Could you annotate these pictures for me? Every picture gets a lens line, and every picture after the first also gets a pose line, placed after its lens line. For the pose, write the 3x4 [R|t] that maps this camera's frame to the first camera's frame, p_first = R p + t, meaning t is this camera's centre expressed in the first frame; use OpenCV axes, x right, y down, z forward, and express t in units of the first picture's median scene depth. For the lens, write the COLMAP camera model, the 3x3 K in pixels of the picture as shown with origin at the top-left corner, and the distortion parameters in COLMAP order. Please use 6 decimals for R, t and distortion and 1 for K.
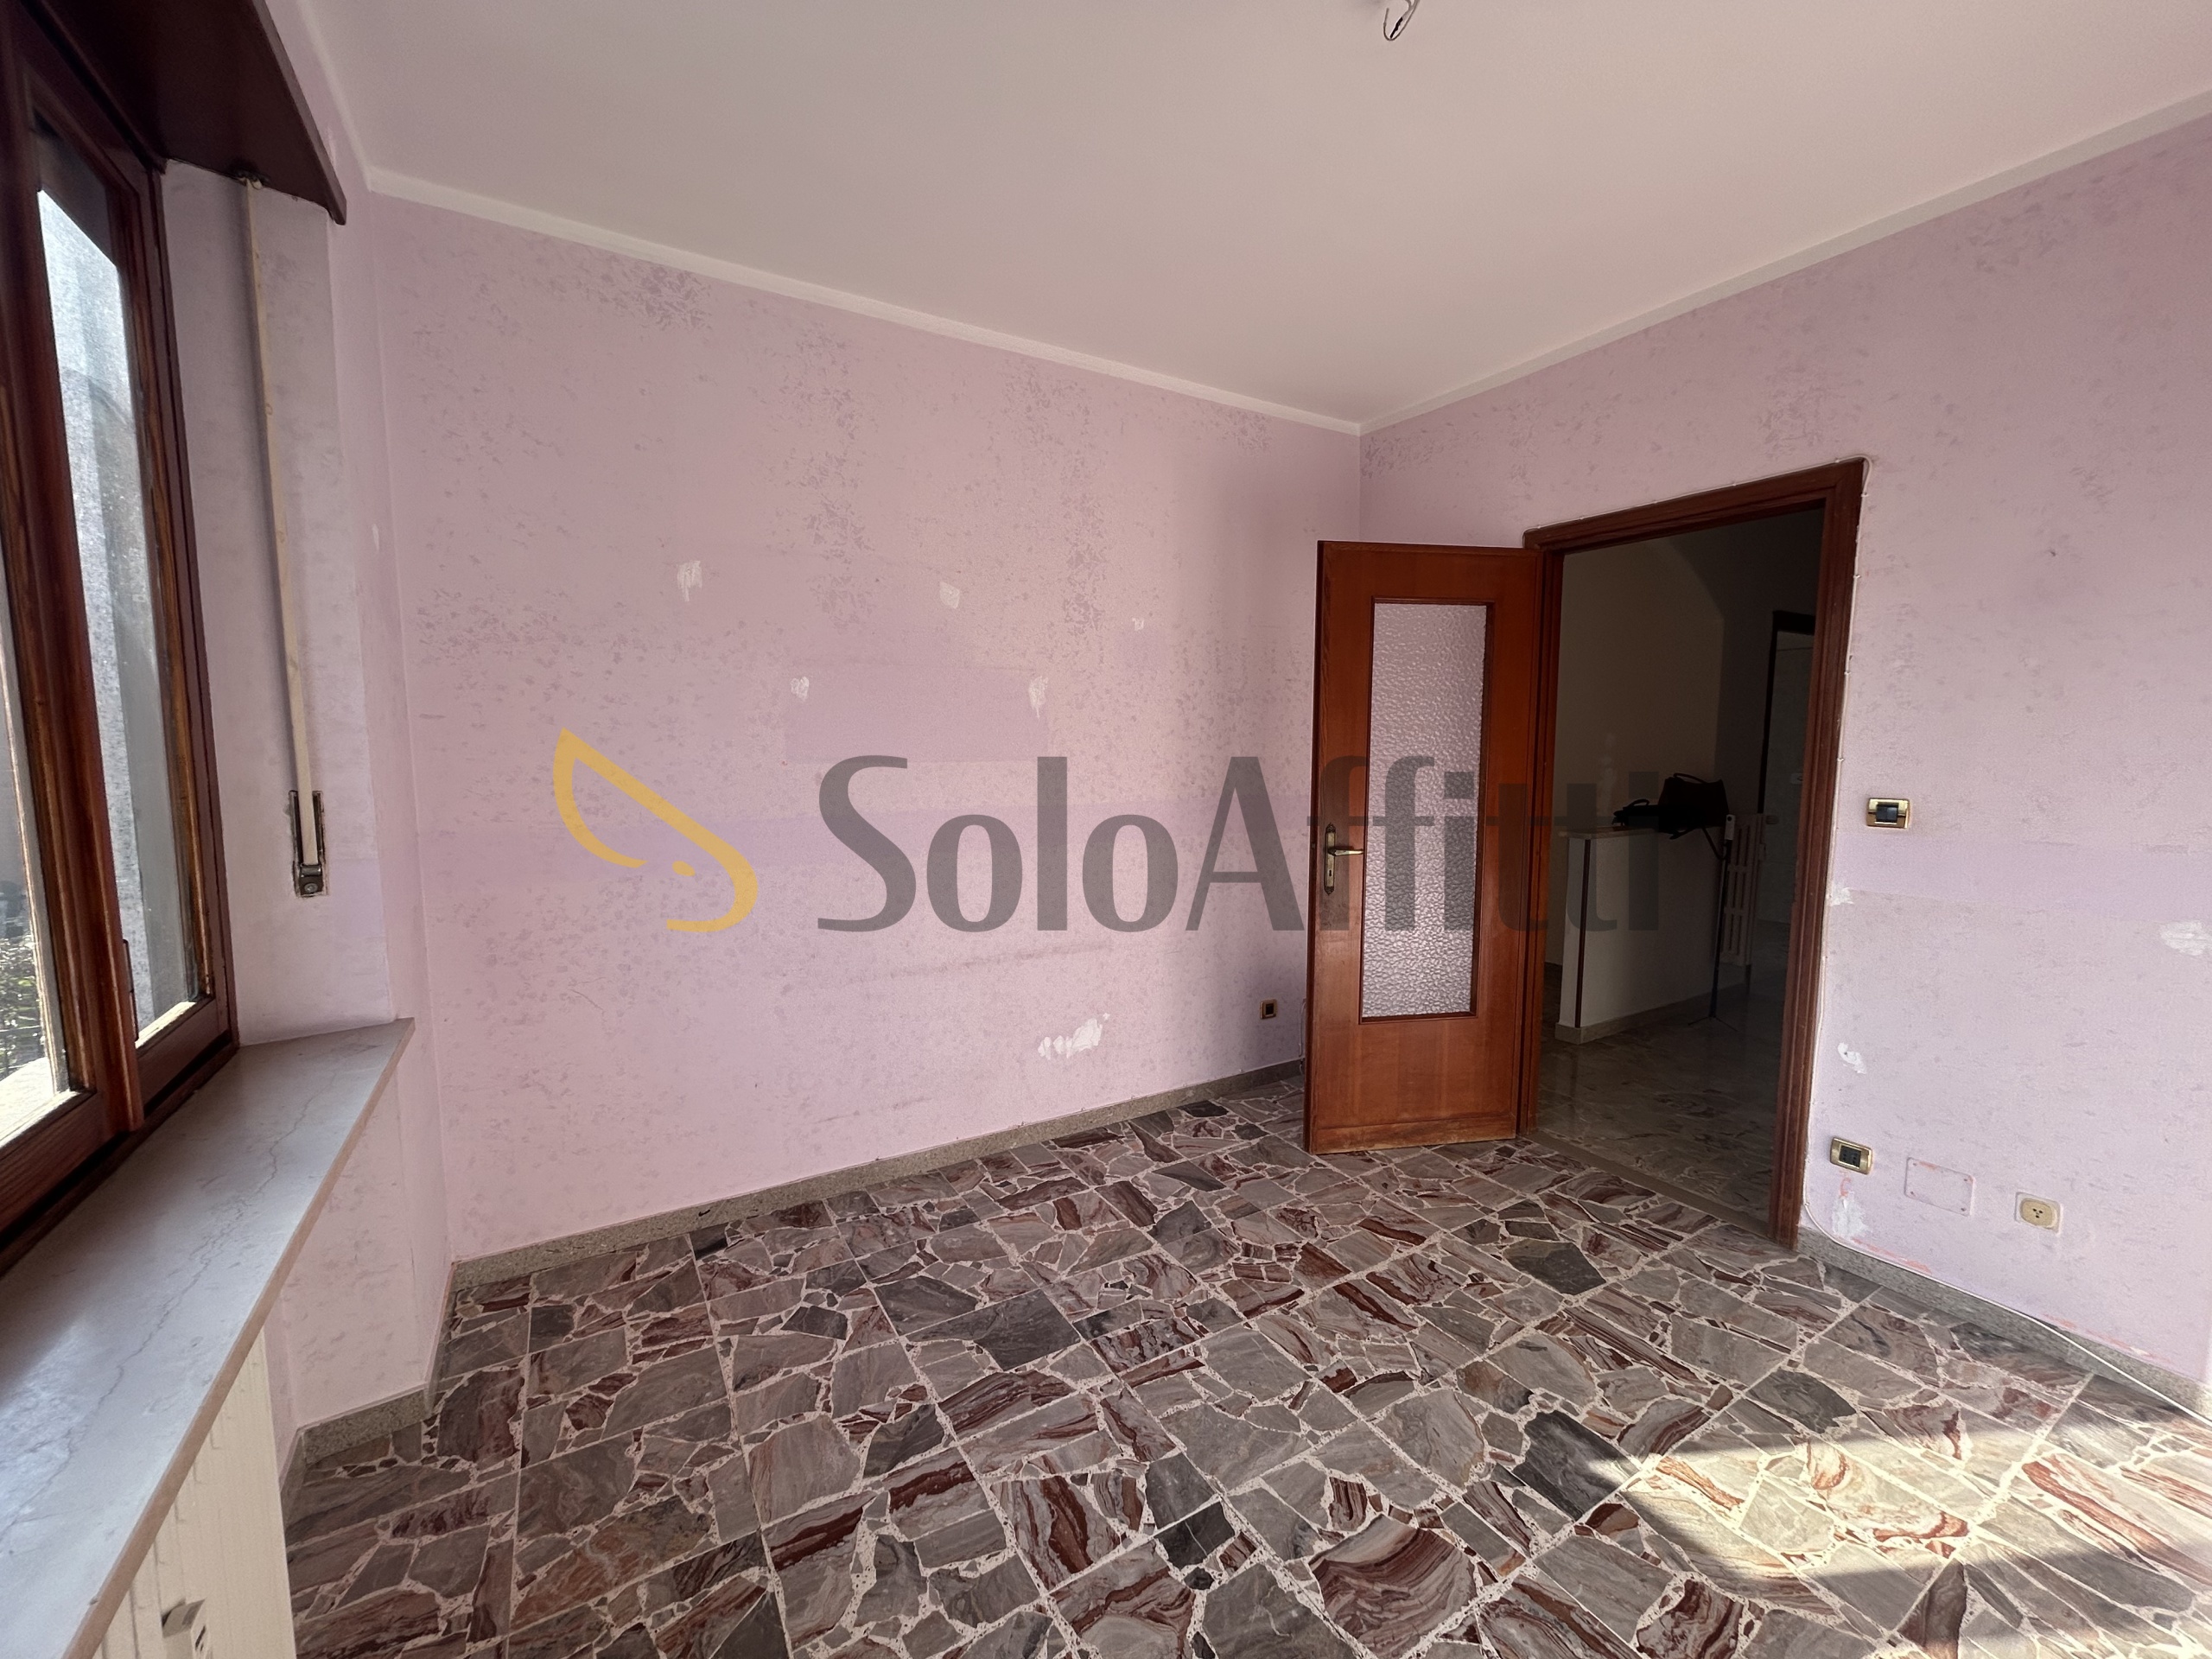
lens RADIAL K [[885.3, 0, 1111.3], [0, 885.3, 831.9], [0, 0, 1]] dist [-0.002249, 0.000507]
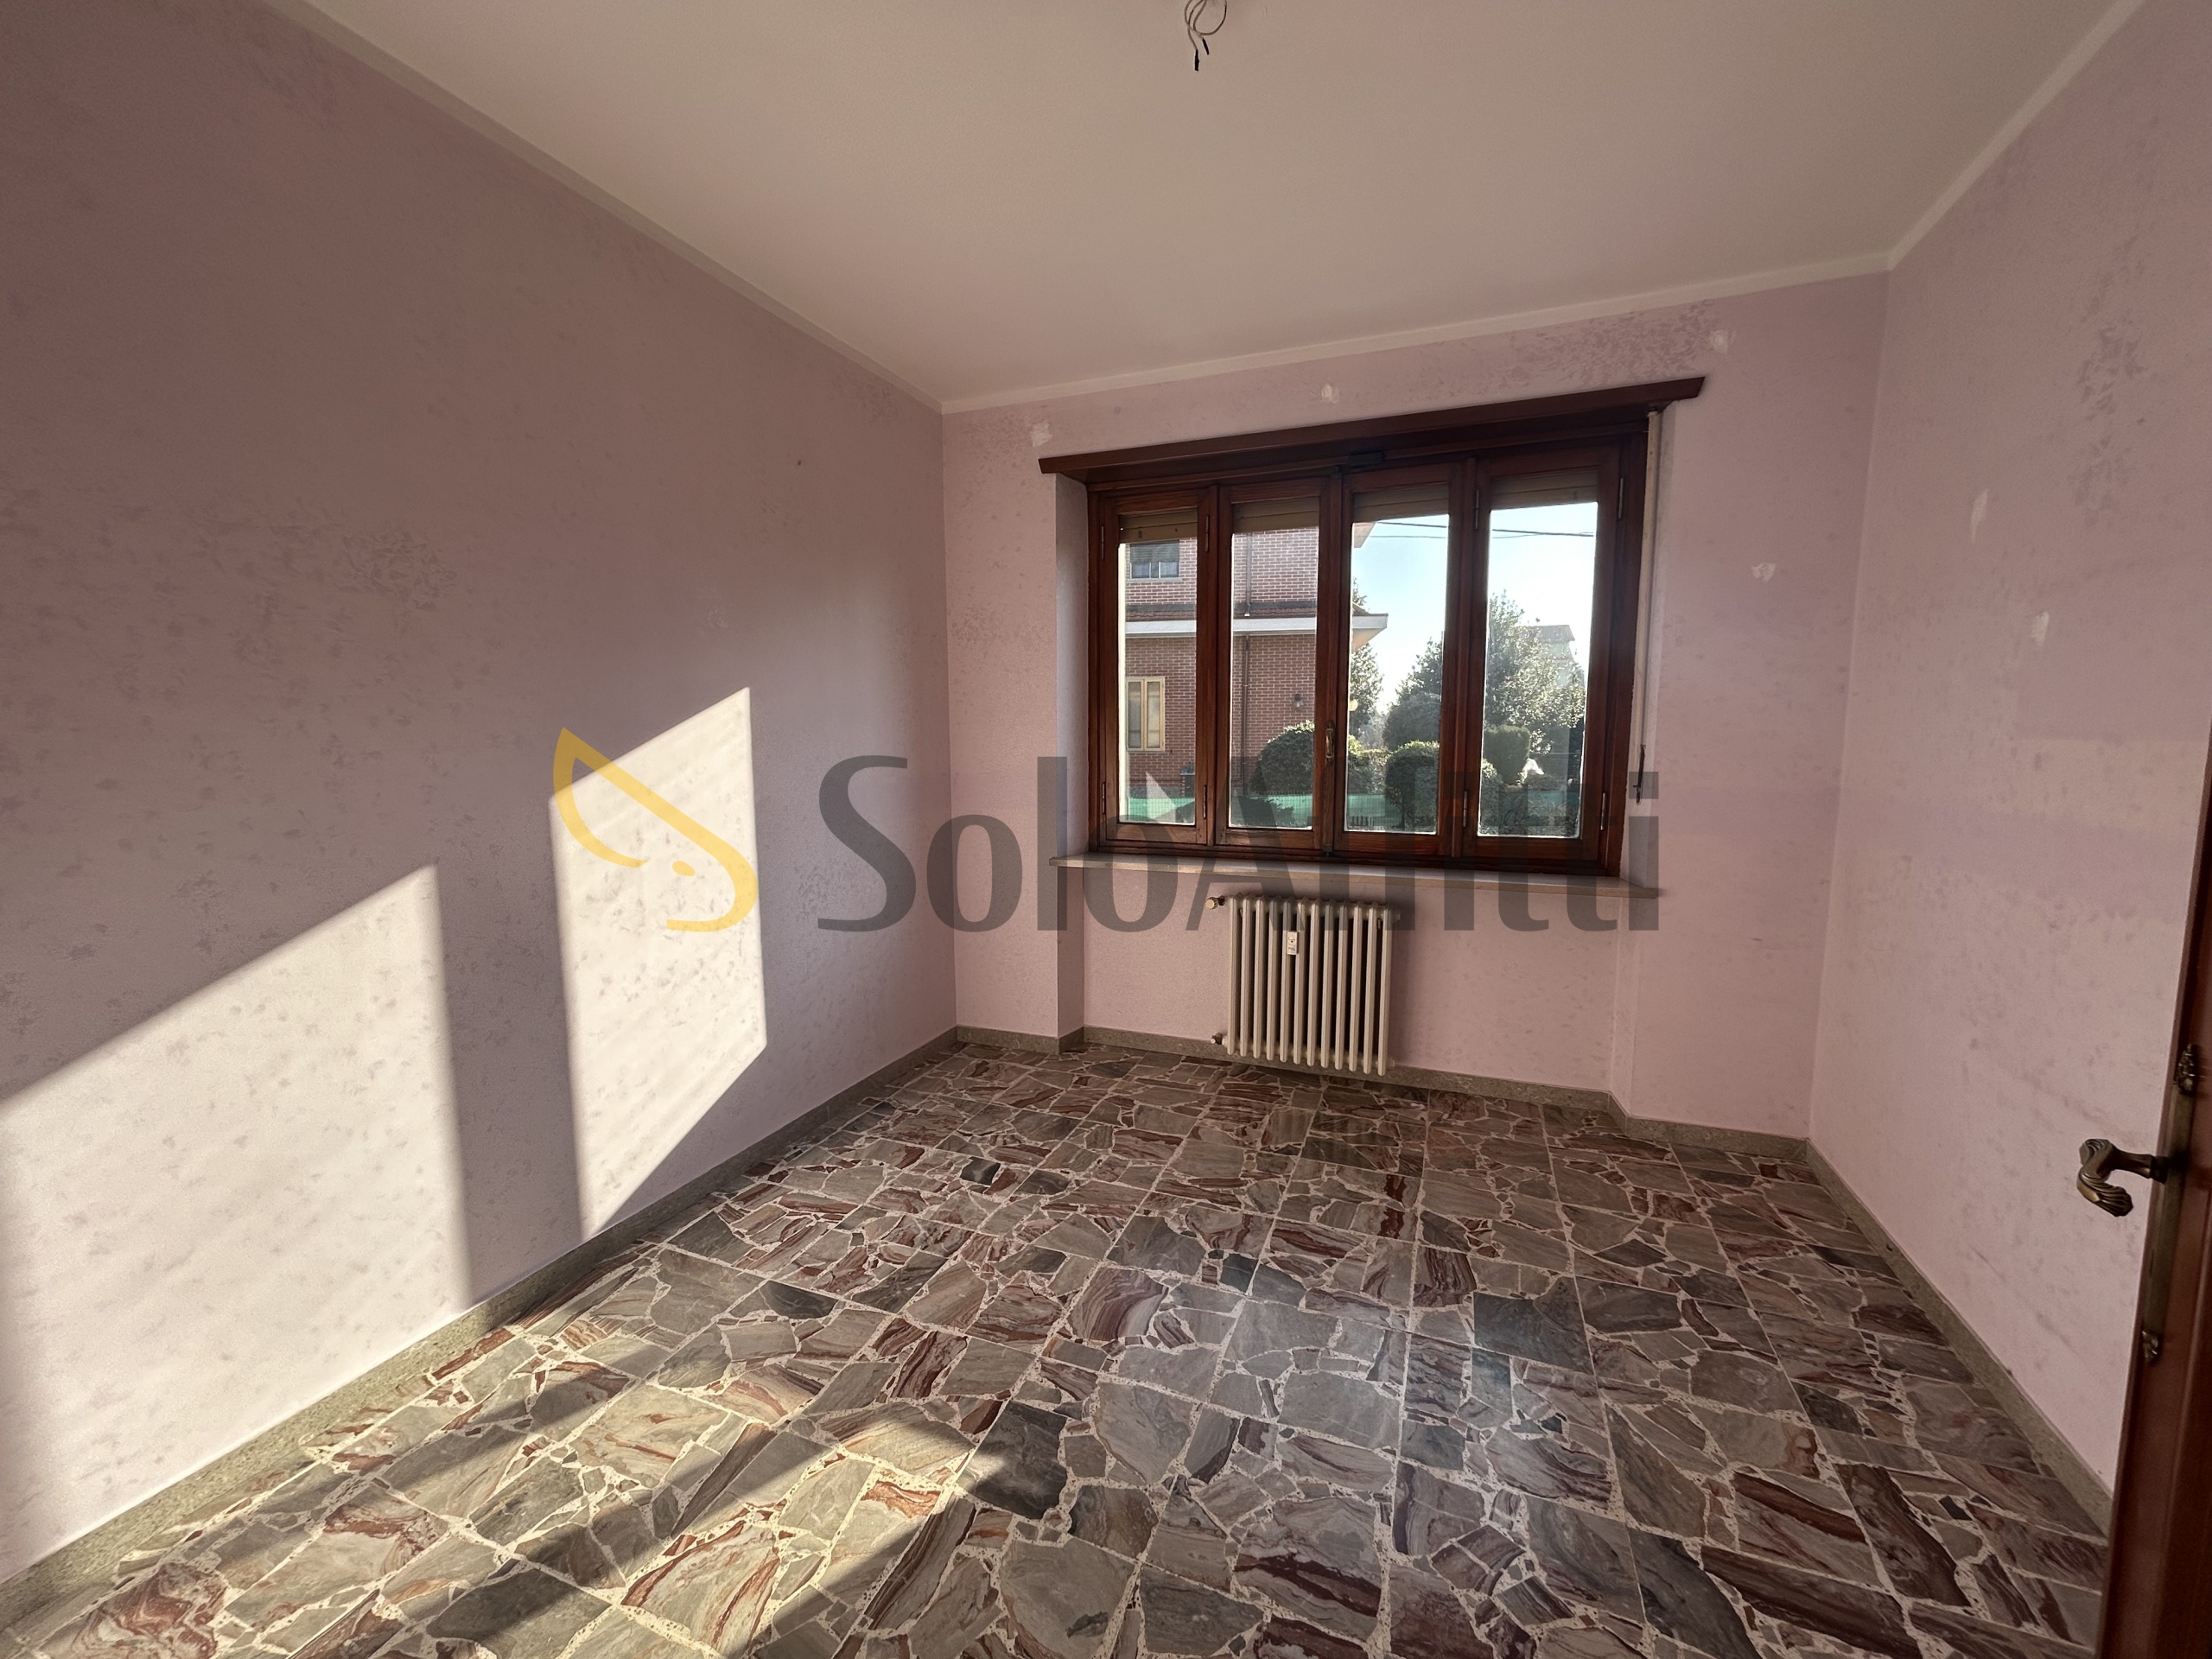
lens RADIAL K [[885.3, 0, 1094.2], [0, 885.3, 828.8], [0, 0, 1]] dist [-0.002249, 0.000507]
pose [[-0.806540, 0.065958, -0.587489, 0.964040], [-0.055488, 0.980924, 0.186306, -0.140775], [0.588570, 0.182862, -0.787494, 1.662690]]
